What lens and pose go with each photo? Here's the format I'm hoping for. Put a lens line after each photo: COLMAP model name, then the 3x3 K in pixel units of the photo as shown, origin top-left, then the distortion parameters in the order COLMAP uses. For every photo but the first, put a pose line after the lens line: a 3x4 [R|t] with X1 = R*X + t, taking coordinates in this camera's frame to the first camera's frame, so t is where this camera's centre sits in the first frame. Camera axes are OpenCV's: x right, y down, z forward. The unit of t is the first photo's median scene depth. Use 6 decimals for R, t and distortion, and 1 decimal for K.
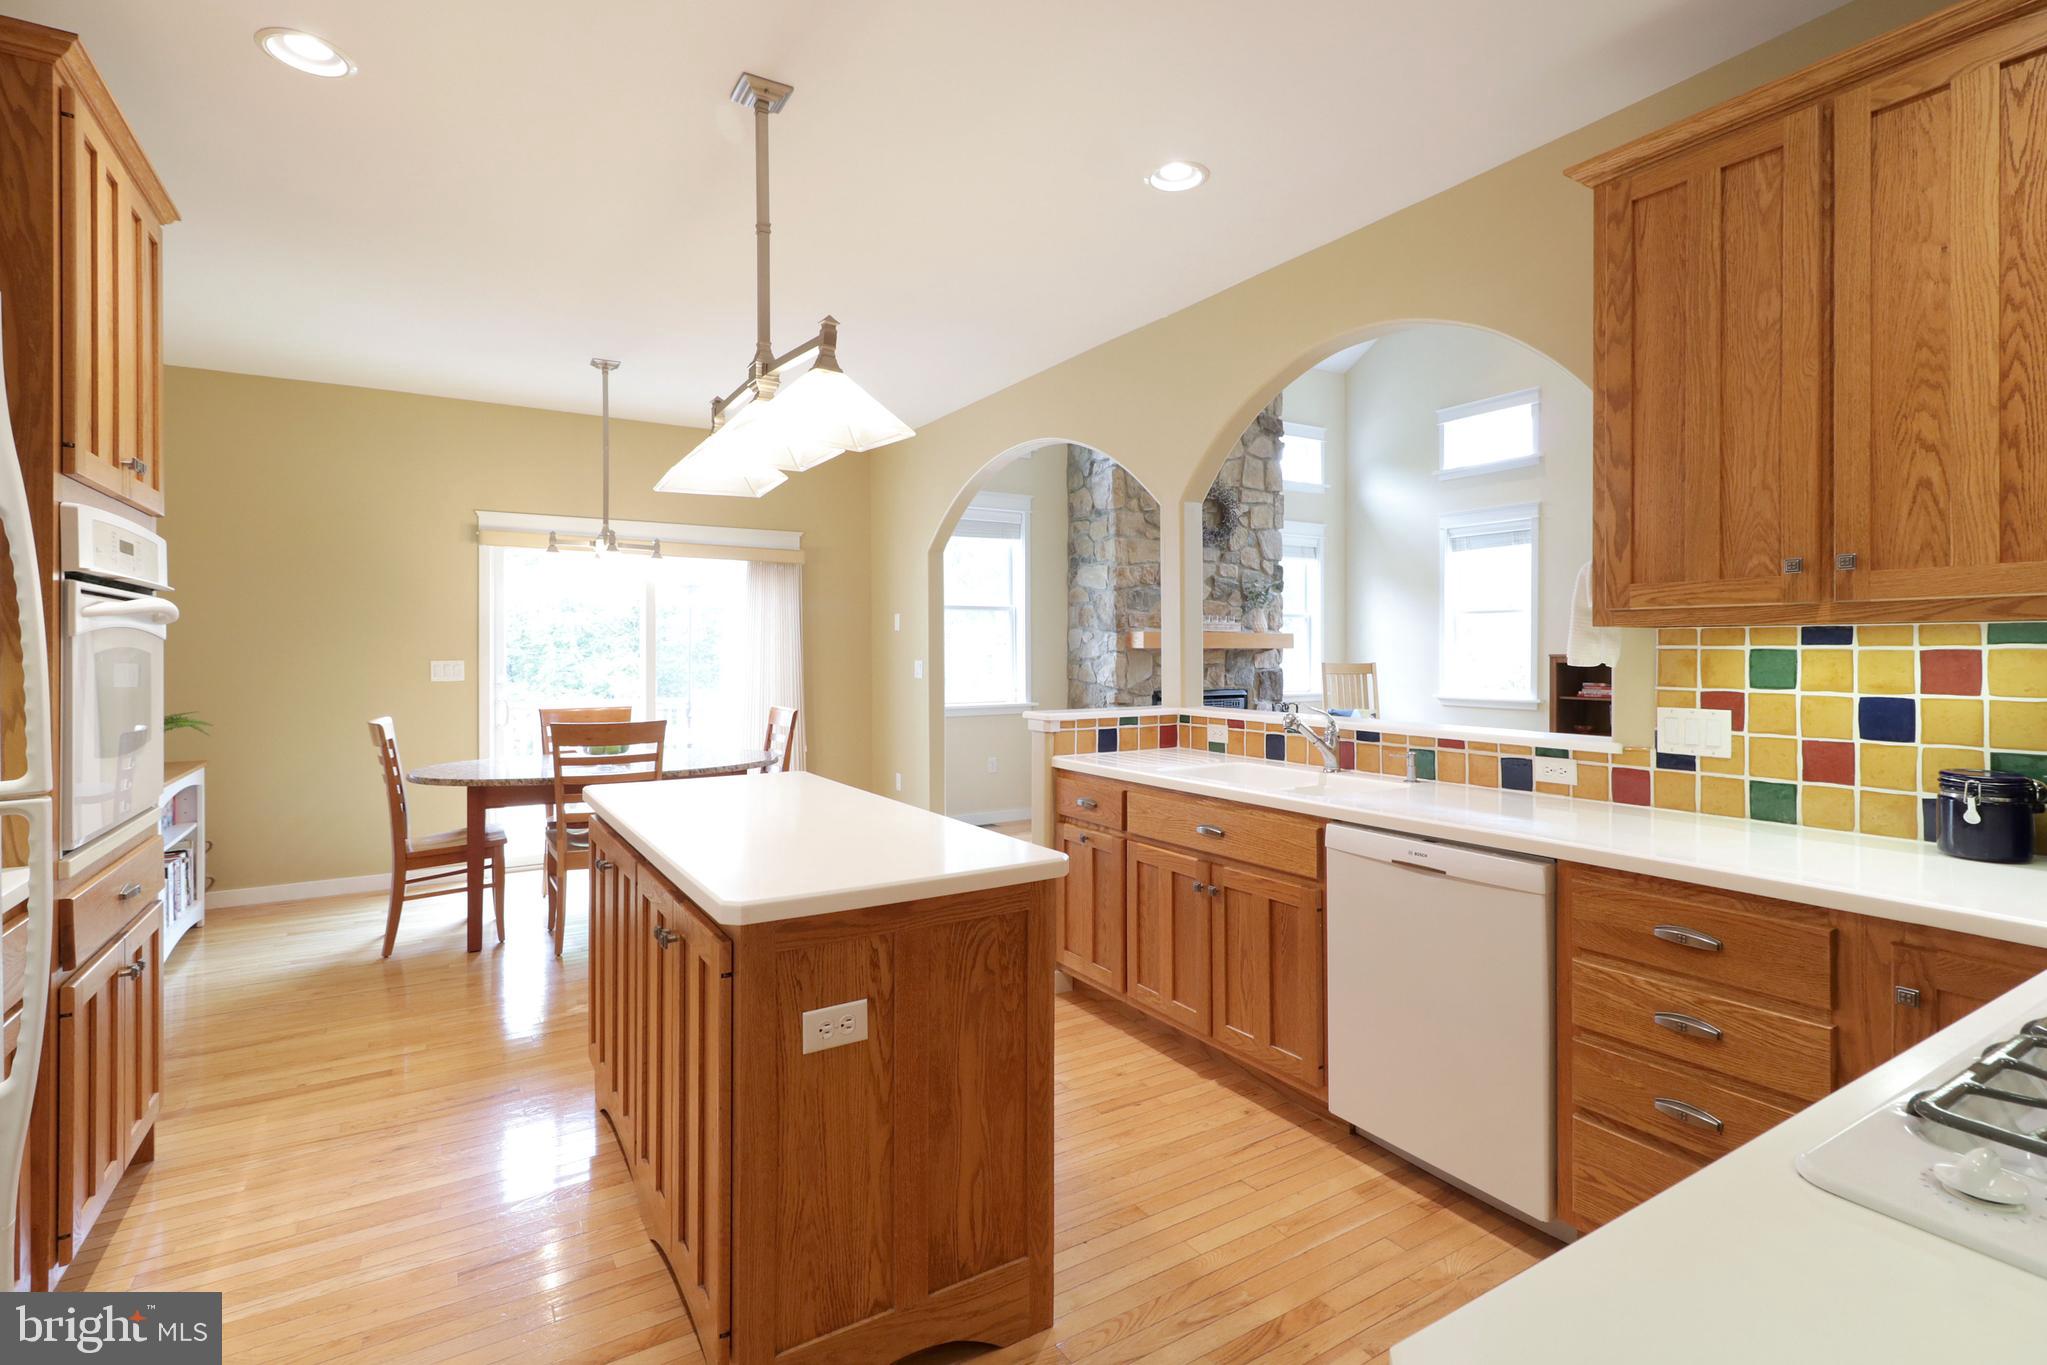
lens RADIAL K [[971.6, 0, 1039.2], [0, 971.6, 650.2], [0, 0, 1]] dist [0.001778, 0.002564]
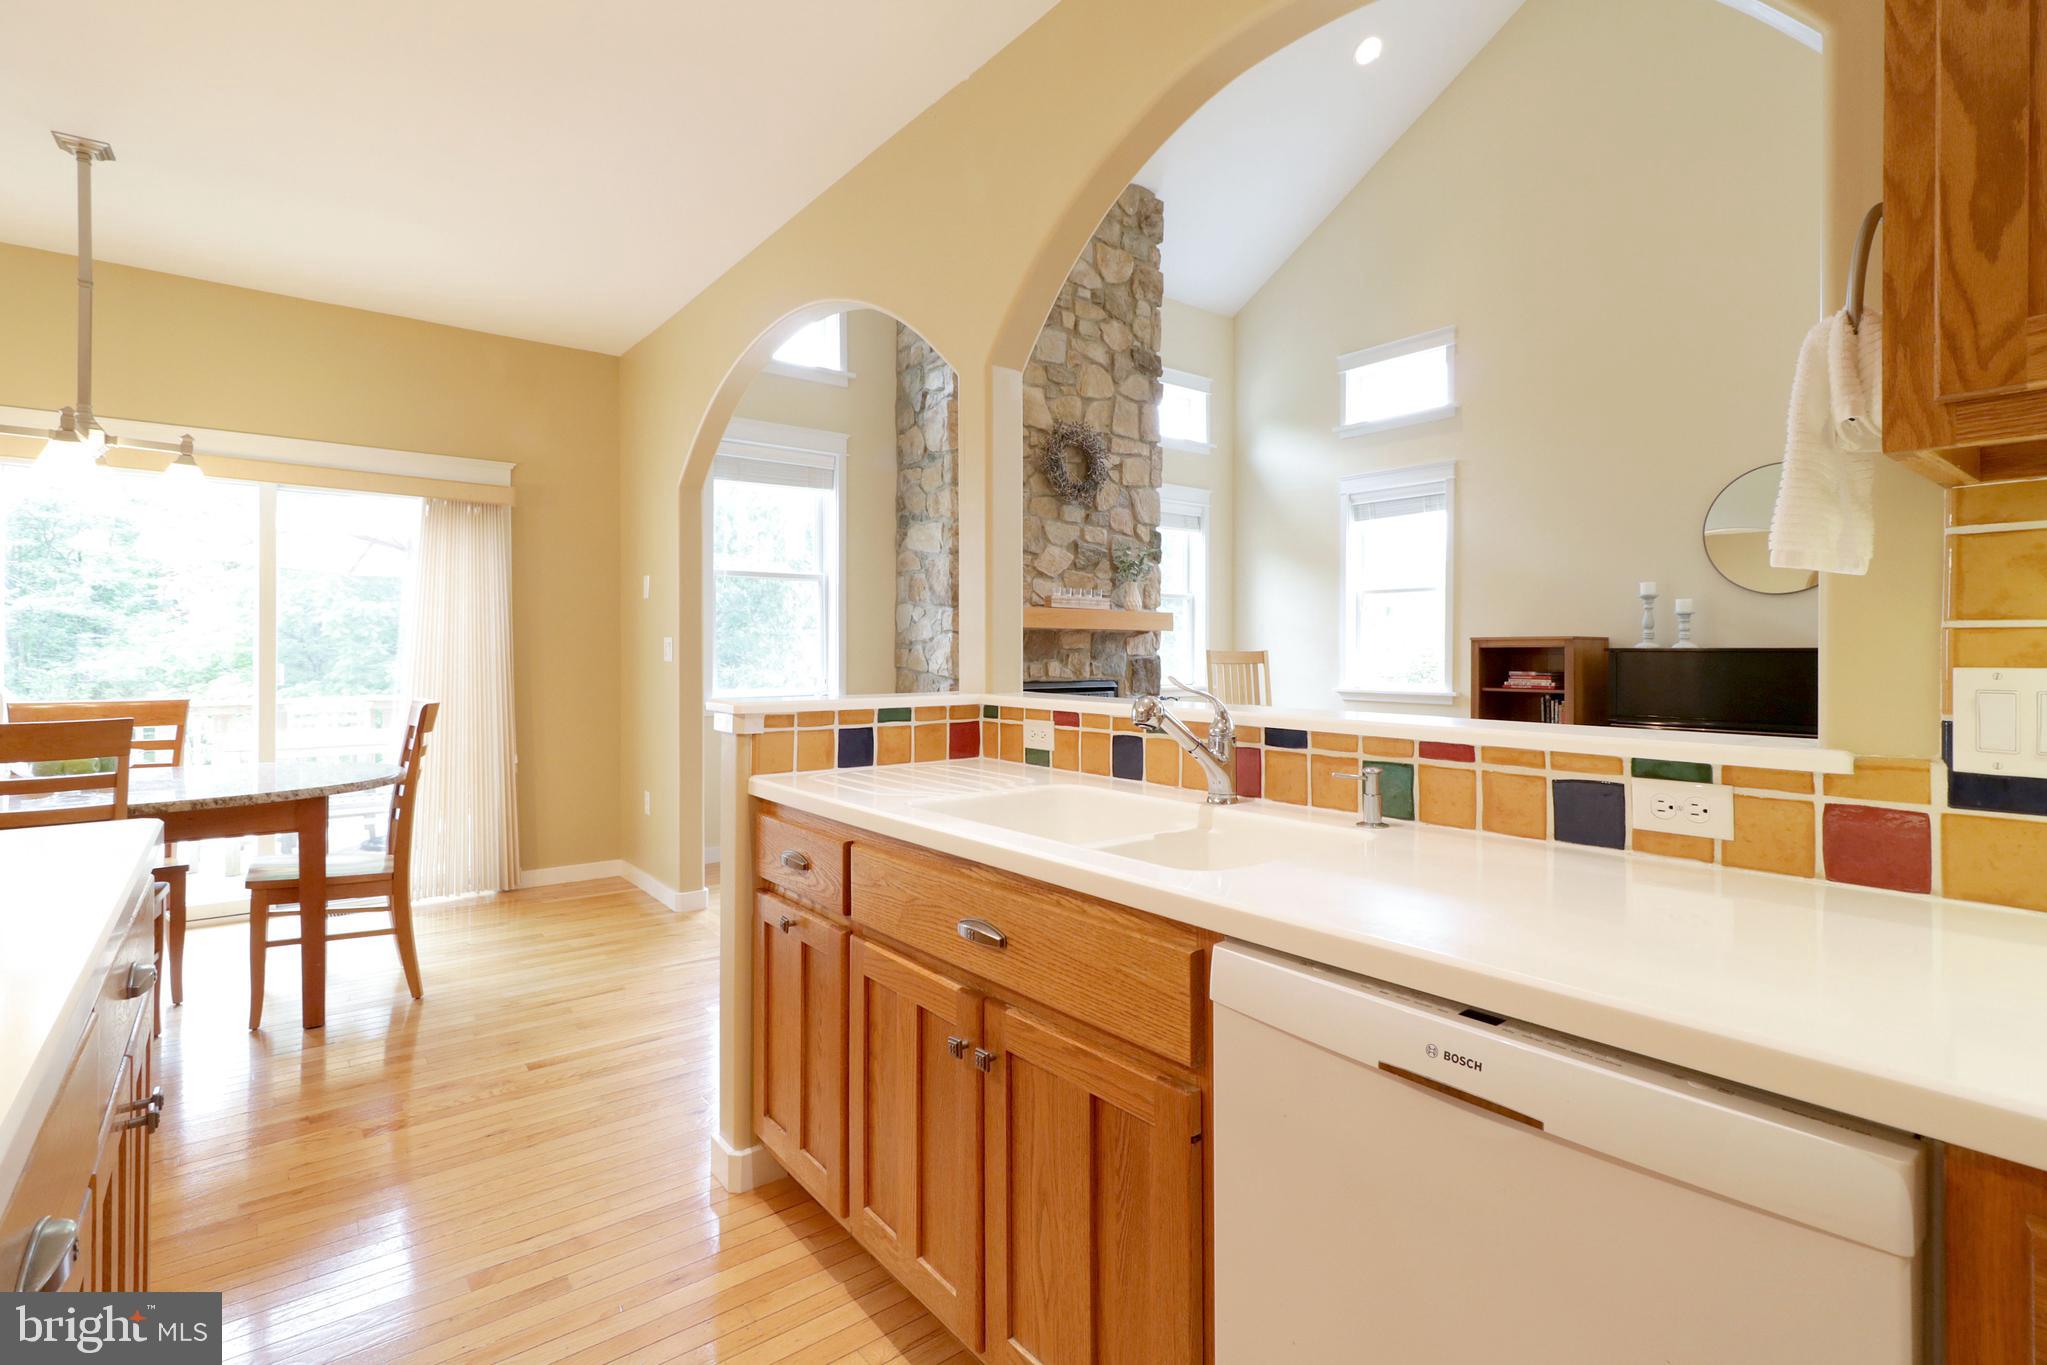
lens RADIAL K [[971.6, 0, 1040.4], [0, 971.6, 650.0], [0, 0, 1]] dist [0.001778, 0.002564]
pose [[0.993596, 0.002897, 0.112956, 0.113561], [-0.002652, 0.999994, -0.002318, 0.033227], [-0.112962, 0.002004, 0.993597, 0.386071]]
